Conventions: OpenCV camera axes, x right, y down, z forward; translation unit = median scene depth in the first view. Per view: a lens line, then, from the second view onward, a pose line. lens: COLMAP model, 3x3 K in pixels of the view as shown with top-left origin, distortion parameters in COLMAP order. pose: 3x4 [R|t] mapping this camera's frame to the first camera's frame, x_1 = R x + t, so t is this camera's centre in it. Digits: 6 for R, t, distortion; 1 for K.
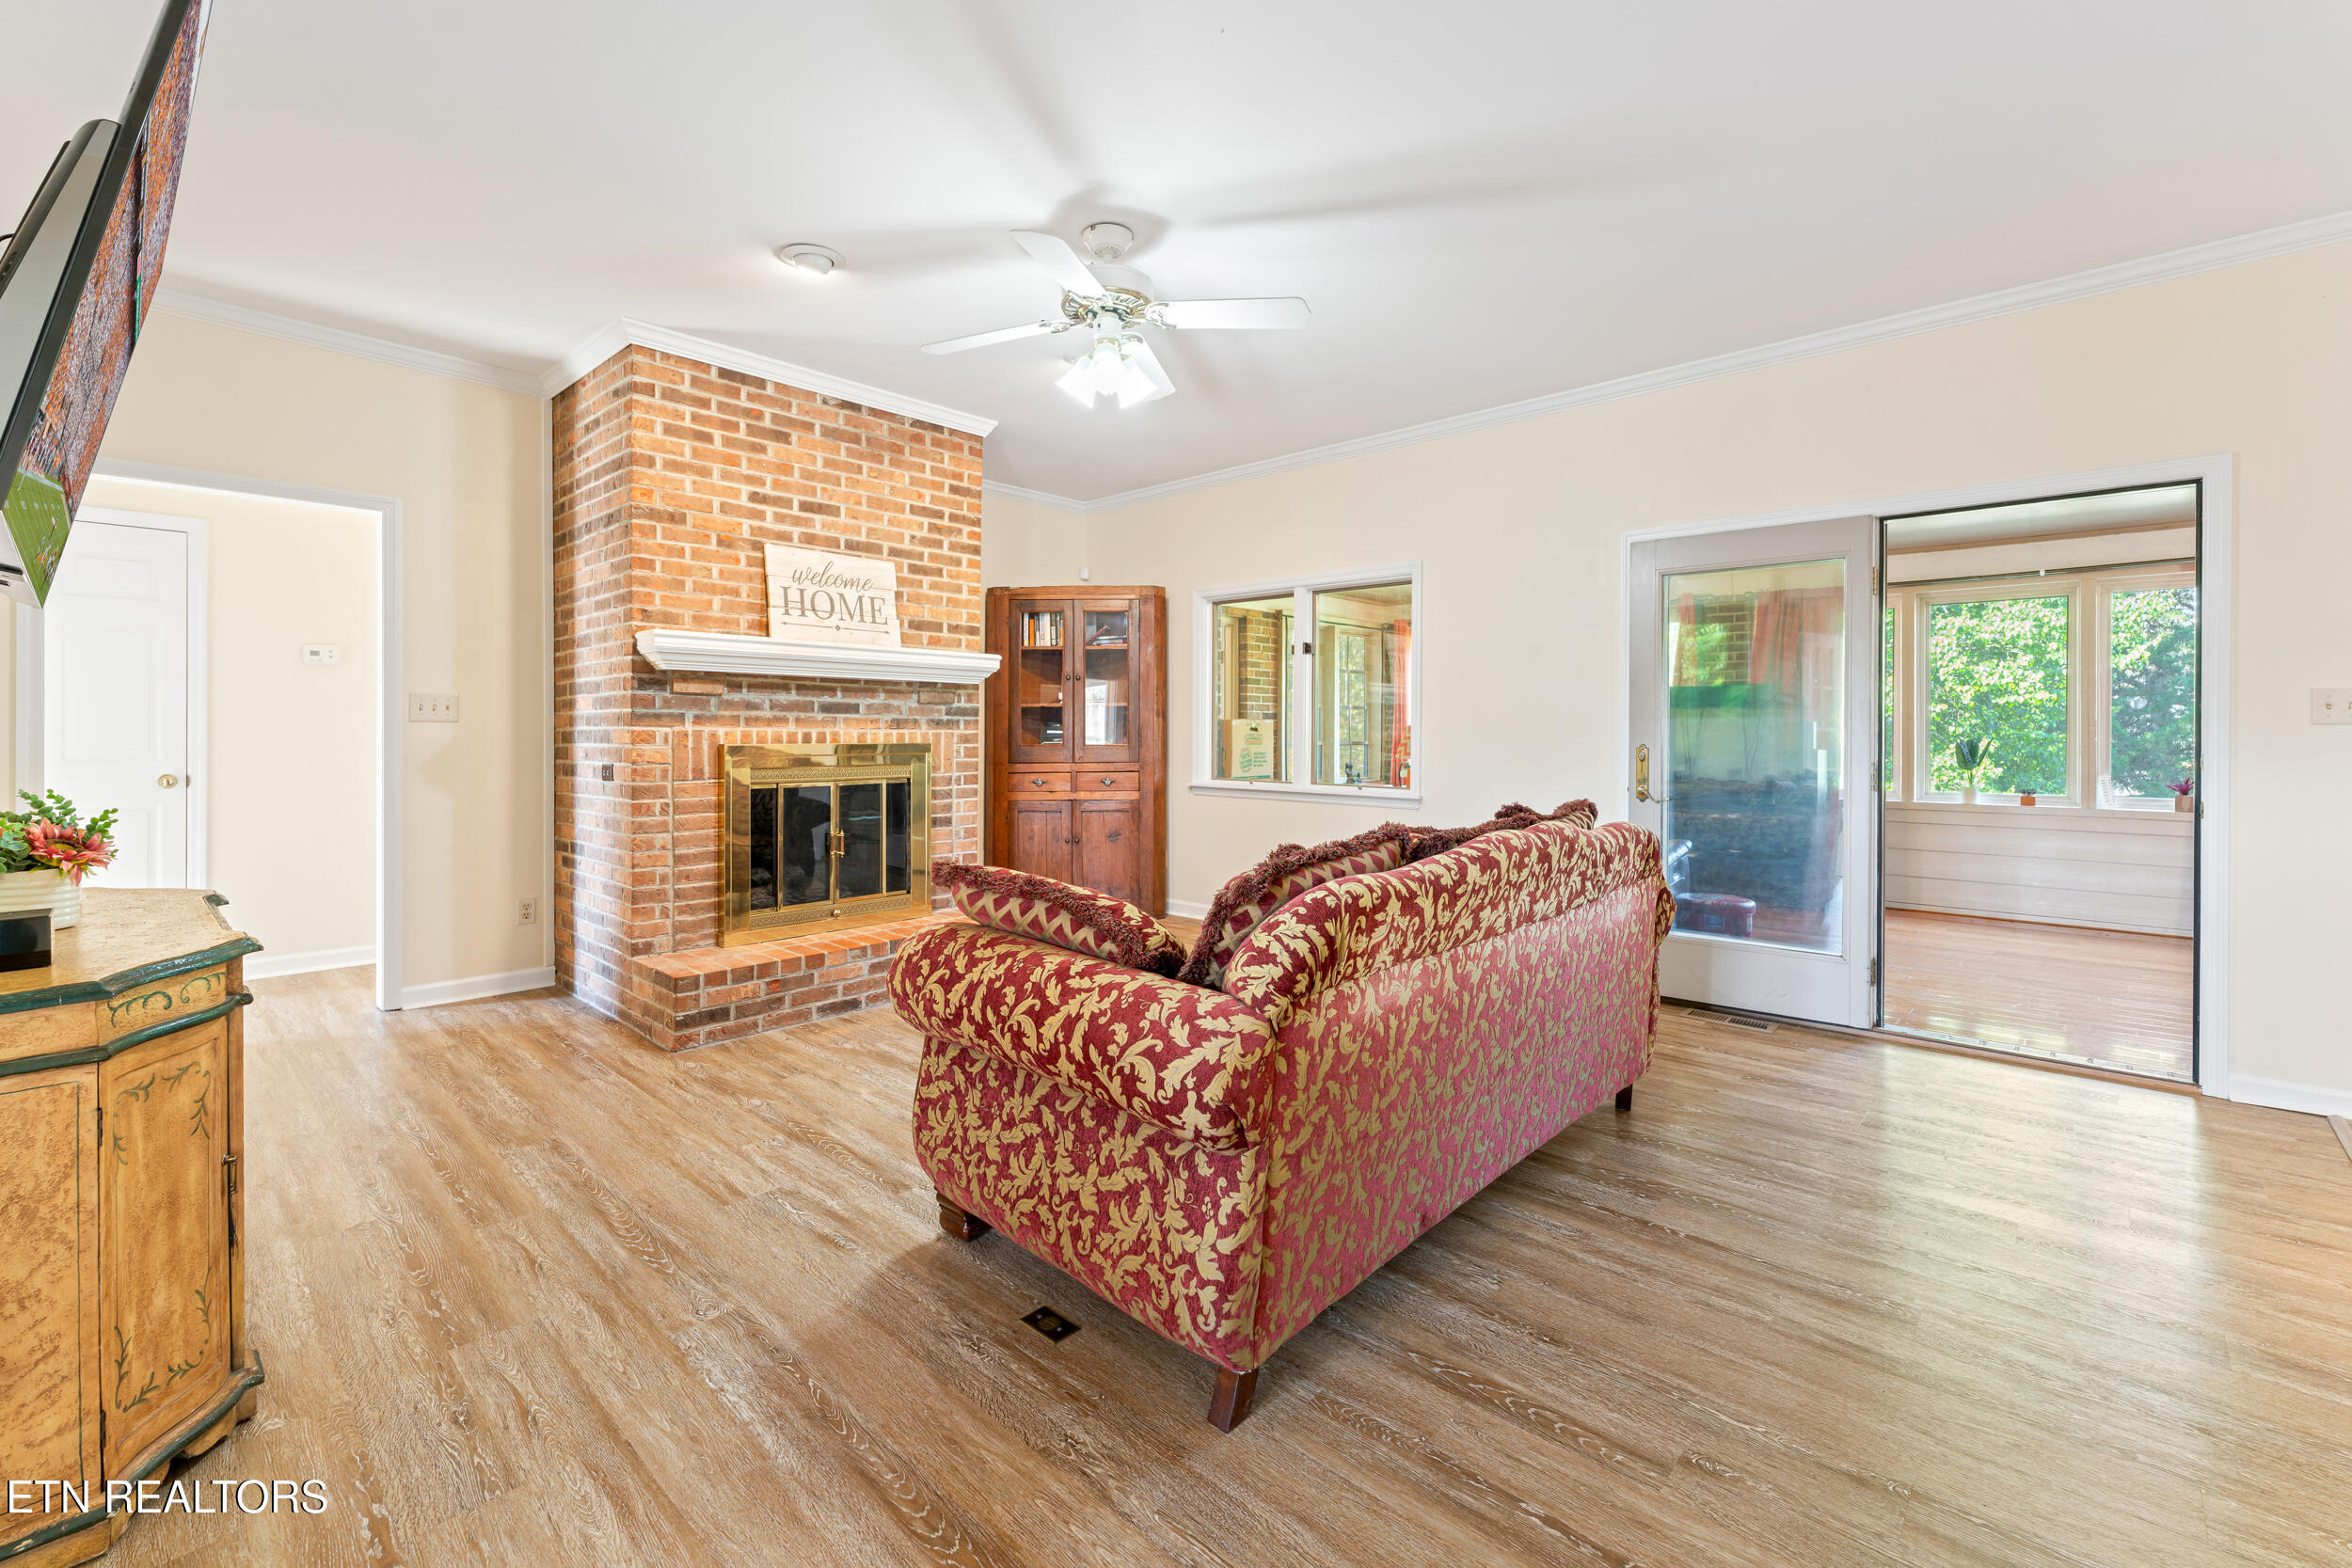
lens RADIAL K [[965.6, 0, 1202.8], [0, 965.6, 745.1], [0, 0, 1]] dist [0.001759, -0.001722]
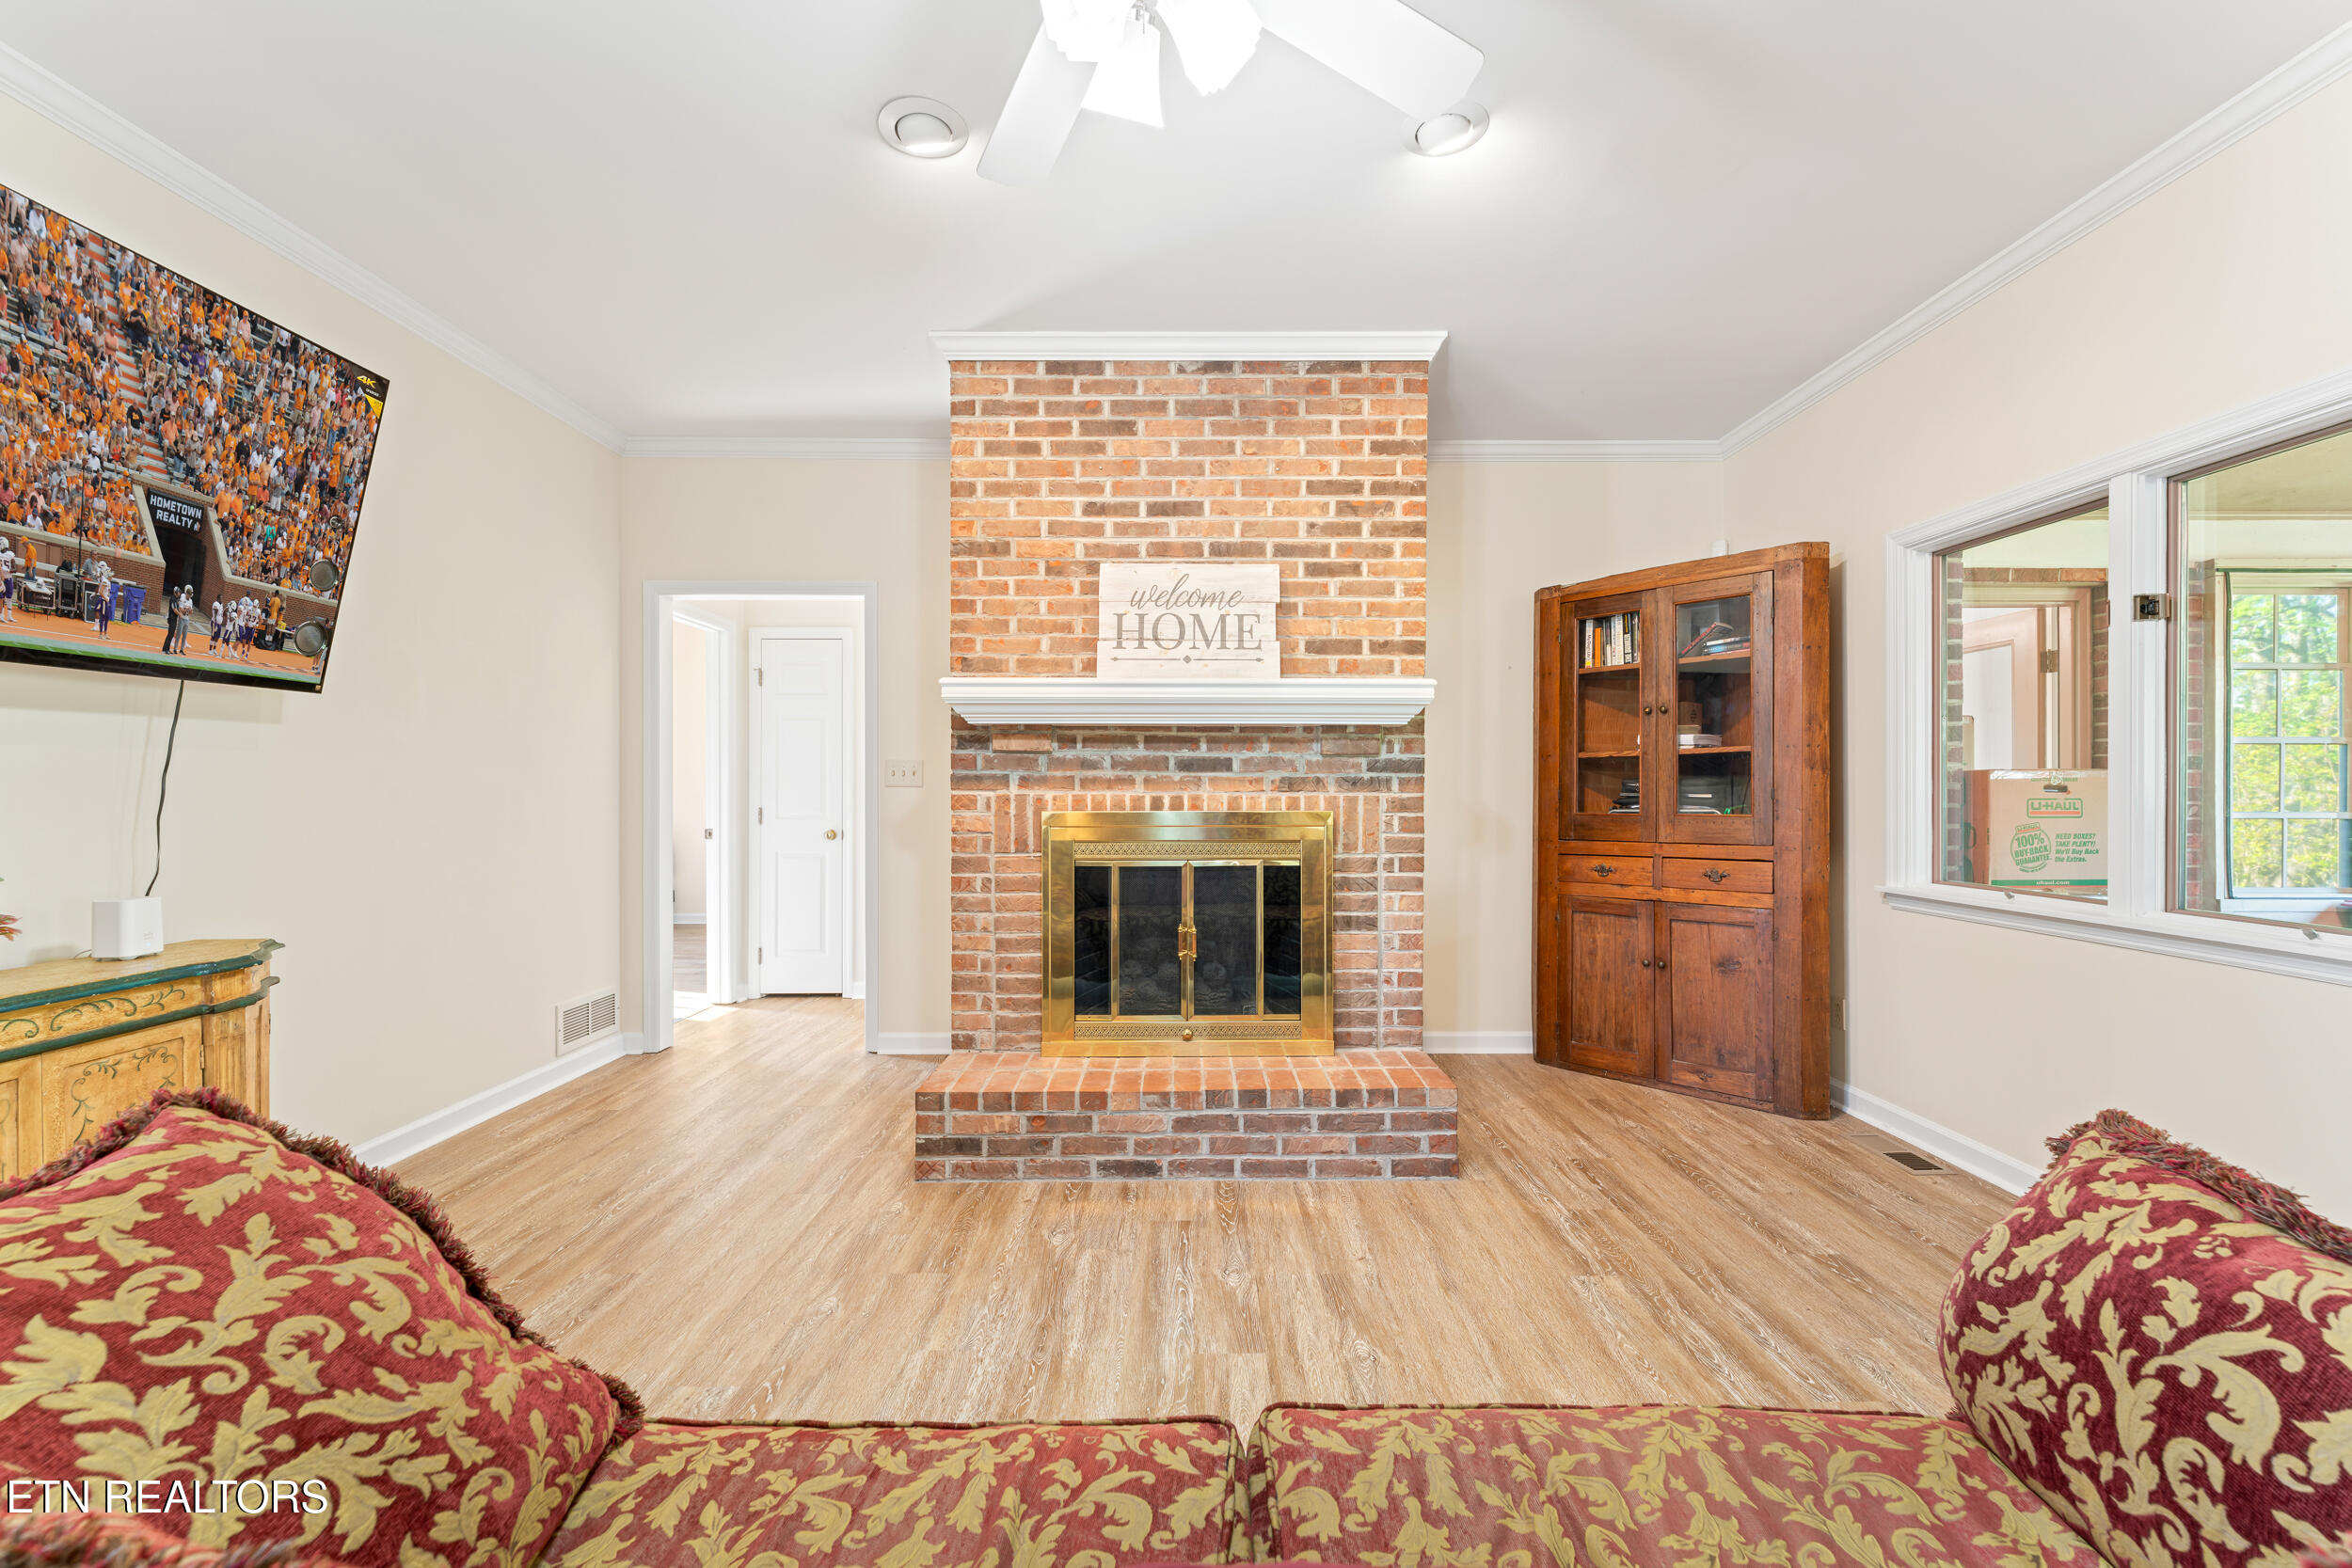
lens RADIAL K [[965.6, 0, 1173.0], [0, 965.6, 793.8], [0, 0, 1]] dist [0.001759, -0.001722]
pose [[0.674987, -0.001573, -0.737828, 0.178291], [-0.007420, 0.999933, -0.008919, -0.008552], [0.737793, 0.011495, 0.674930, 0.483415]]
